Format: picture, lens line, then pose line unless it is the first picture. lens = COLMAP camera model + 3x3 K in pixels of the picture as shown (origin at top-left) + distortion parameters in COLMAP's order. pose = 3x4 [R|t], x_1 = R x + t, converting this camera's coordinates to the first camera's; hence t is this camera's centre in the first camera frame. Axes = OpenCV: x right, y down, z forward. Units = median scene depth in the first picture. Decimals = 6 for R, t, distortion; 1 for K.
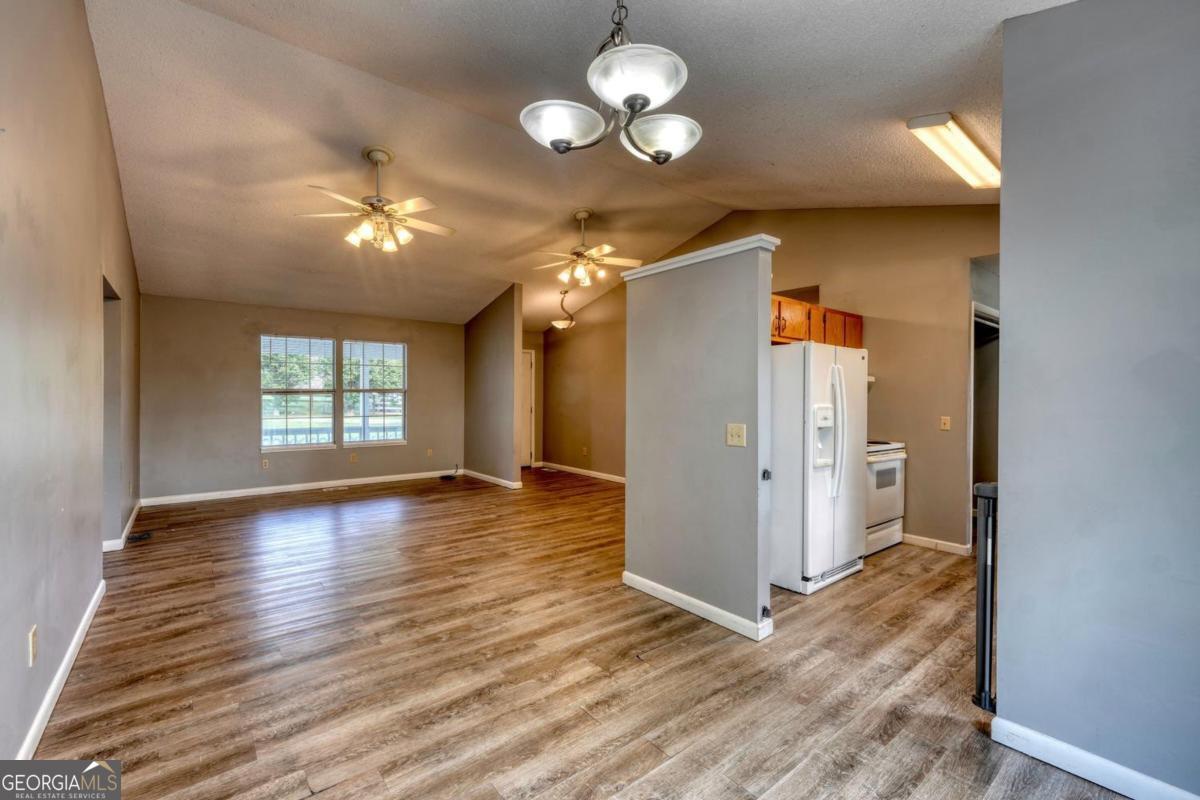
lens RADIAL K [[506.7, 0, 600.0], [0, 506.7, 400.0], [0, 0, 1]] dist [-0.000360, 0.001049]
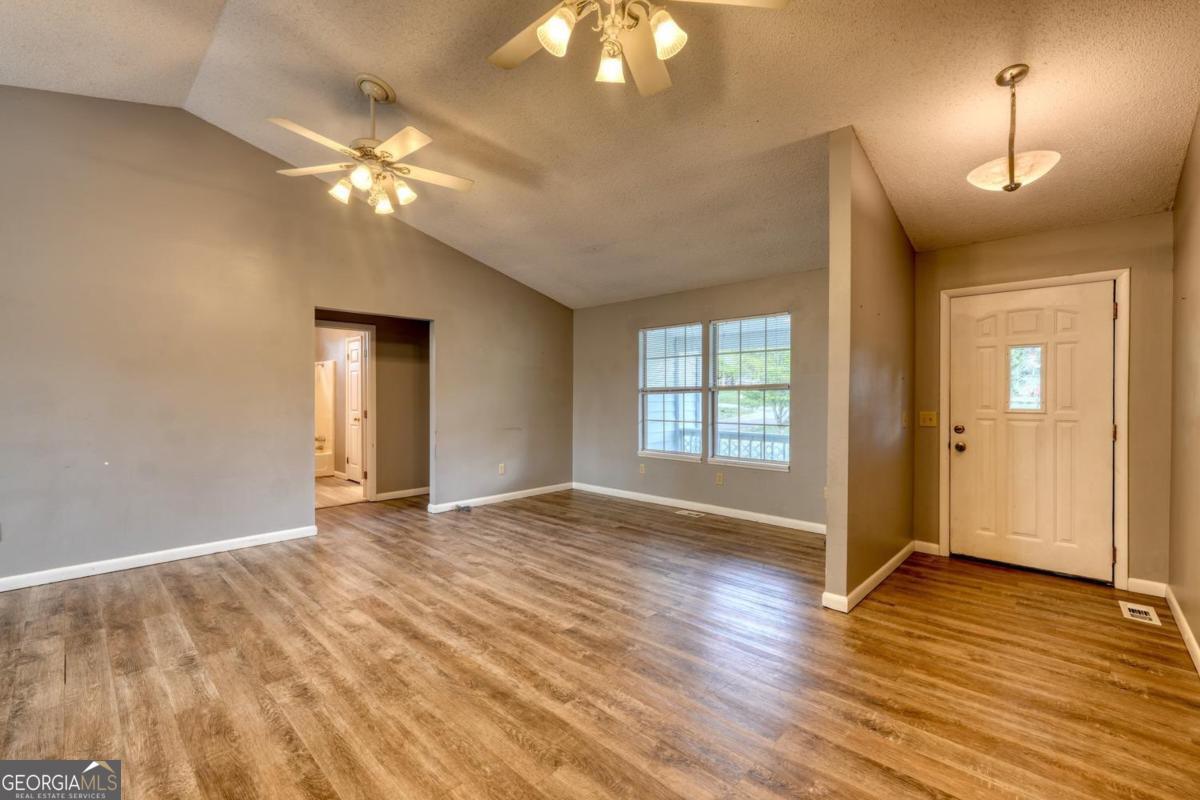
lens RADIAL K [[506.7, 0, 600.0], [0, 506.7, 400.0], [0, 0, 1]] dist [-0.000360, 0.001049]
pose [[0.131413, 0.003448, -0.991322, 0.249186], [-0.008980, 0.999957, 0.002287, -0.000645], [0.991287, 0.008602, 0.131438, 0.791778]]
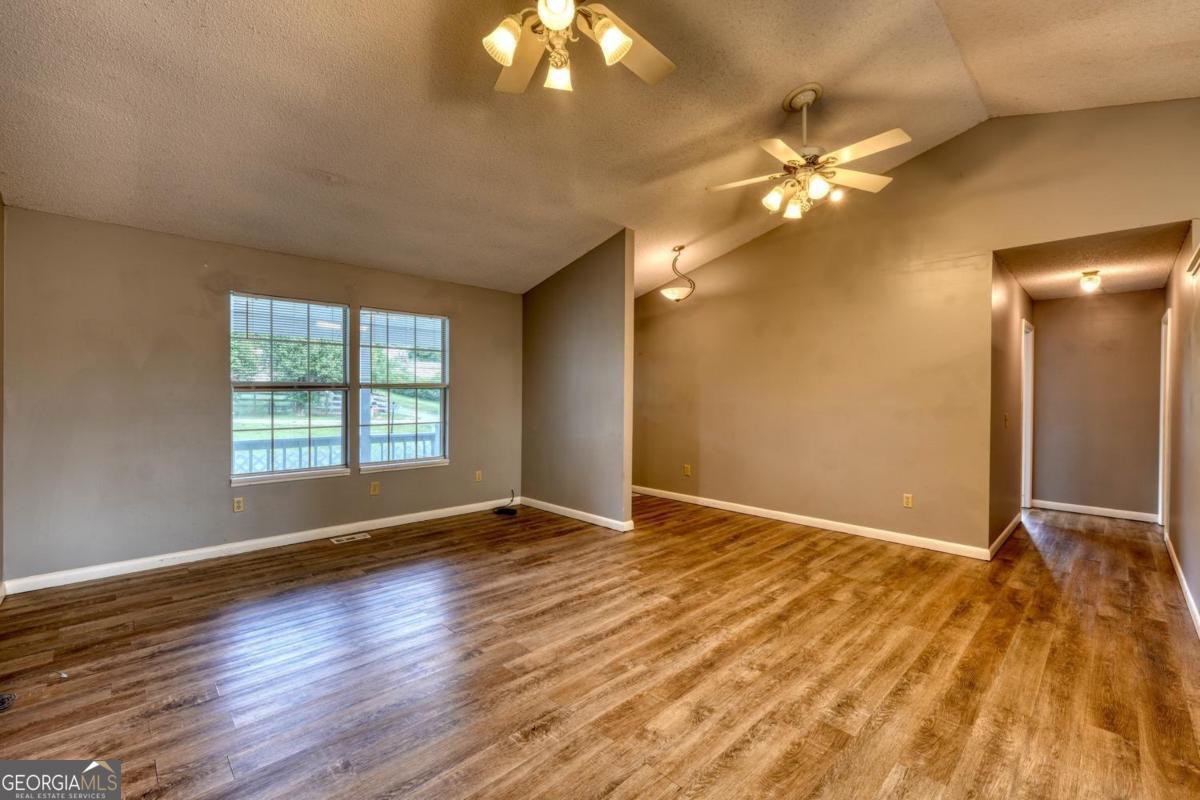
lens RADIAL K [[506.4, 0, 599.9], [0, 506.4, 396.8], [0, 0, 1]] dist [-0.000120, -0.000131]
pose [[0.995462, 0.002427, 0.095125, -0.280649], [-0.001990, 0.999987, -0.004686, -0.001441], [-0.095135, 0.004475, 0.995454, 0.345908]]
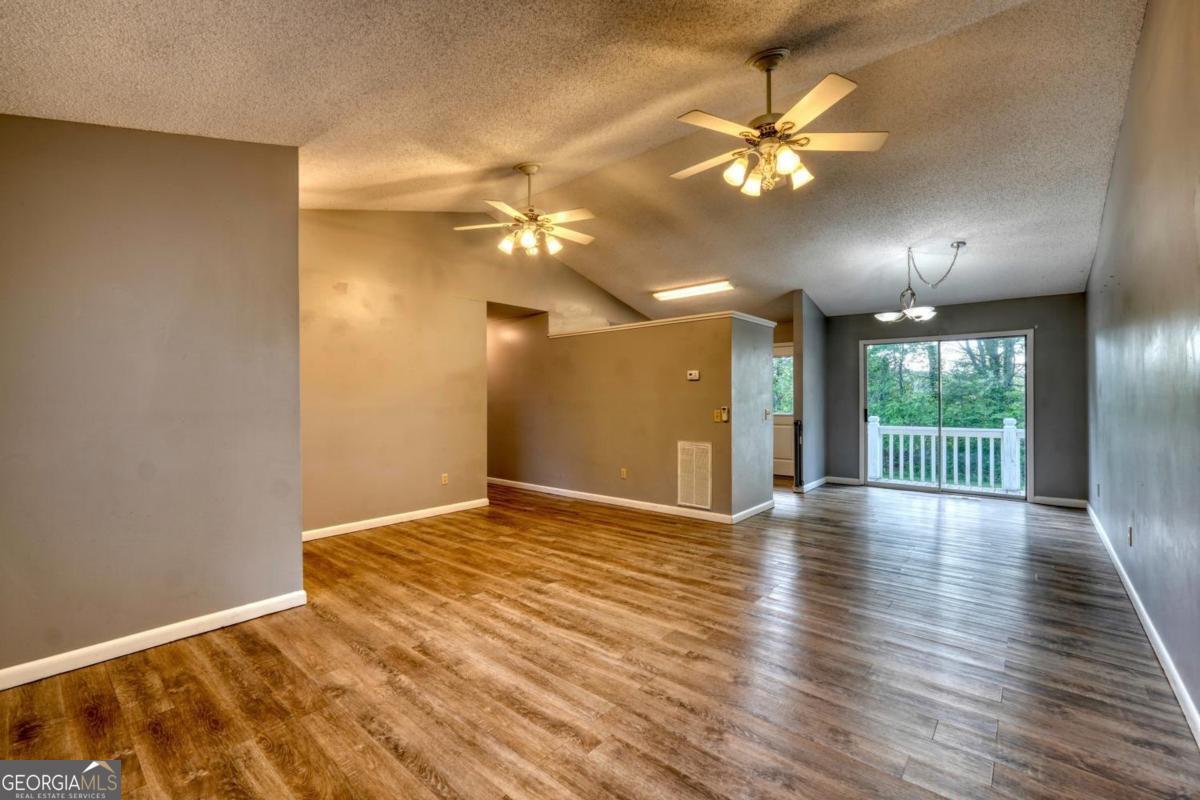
lens RADIAL K [[506.7, 0, 600.0], [0, 506.7, 400.0], [0, 0, 1]] dist [-0.000360, 0.001049]
pose [[-0.179246, -0.009227, 0.983761, -0.696631], [0.011610, 0.999867, 0.011493, -0.008476], [-0.983736, 0.013482, -0.179115, 0.865037]]
